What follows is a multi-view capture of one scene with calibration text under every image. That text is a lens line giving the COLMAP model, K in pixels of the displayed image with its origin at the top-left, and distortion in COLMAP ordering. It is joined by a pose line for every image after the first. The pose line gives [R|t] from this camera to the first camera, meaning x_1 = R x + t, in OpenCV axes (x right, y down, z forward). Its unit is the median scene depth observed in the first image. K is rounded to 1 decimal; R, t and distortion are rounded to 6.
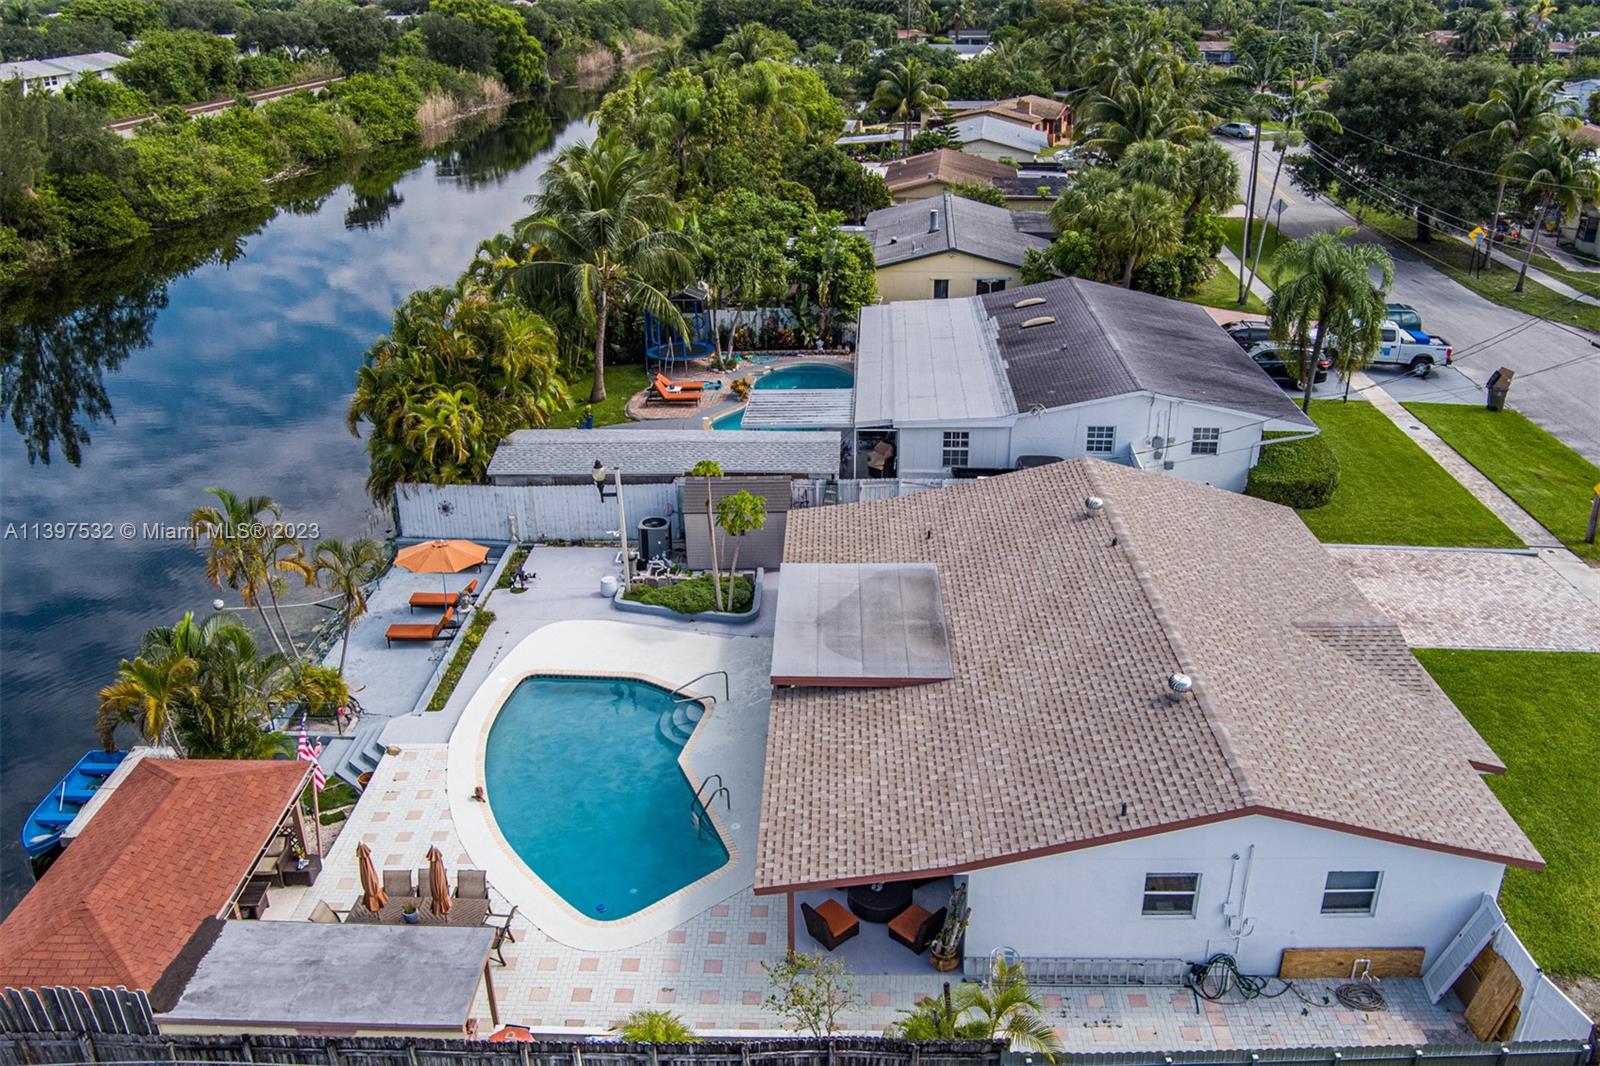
lens RADIAL K [[1290.5, 0, 799.9], [0, 1290.5, 531.7], [0, 0, 1]] dist [-0.081317, 0.038807]
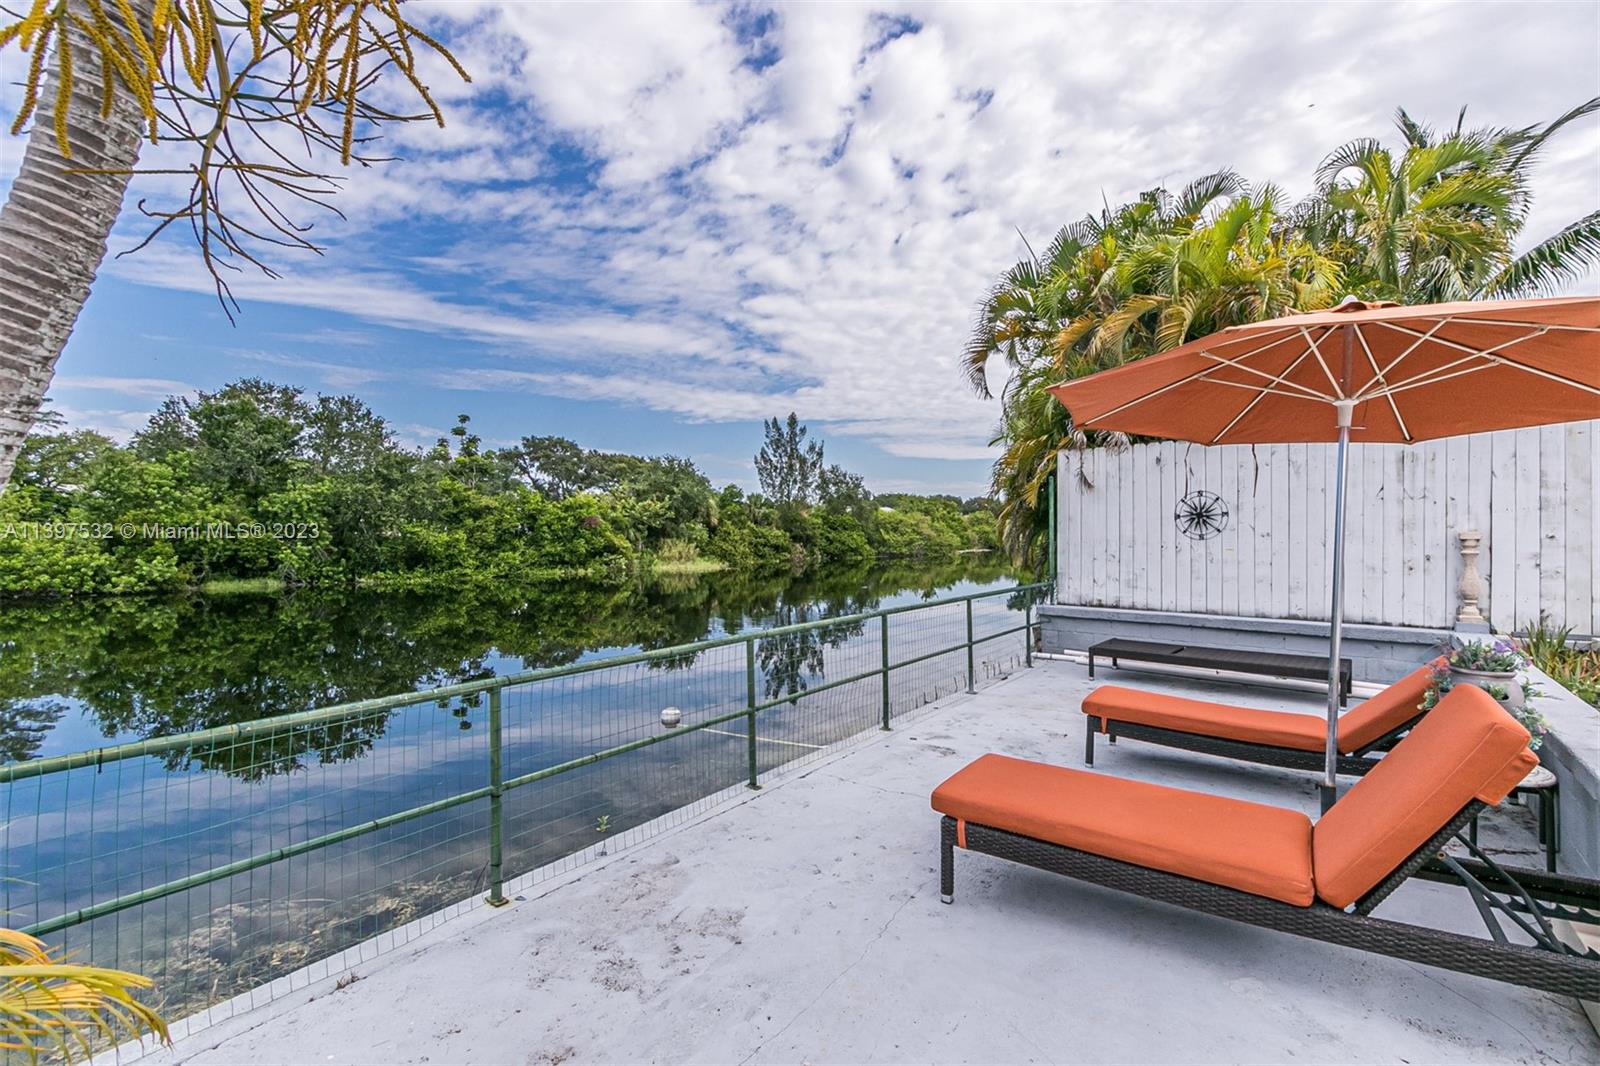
lens RADIAL K [[736.0, 0, 825.2], [0, 736.0, 530.5], [0, 0, 1]] dist [-0.003723, 0.000821]
pose [[0.835527, 0.003199, -0.549440, -0.100791], [-0.220338, 0.918006, -0.329721, 0.029273], [0.503334, 0.396554, 0.767724, 0.319522]]
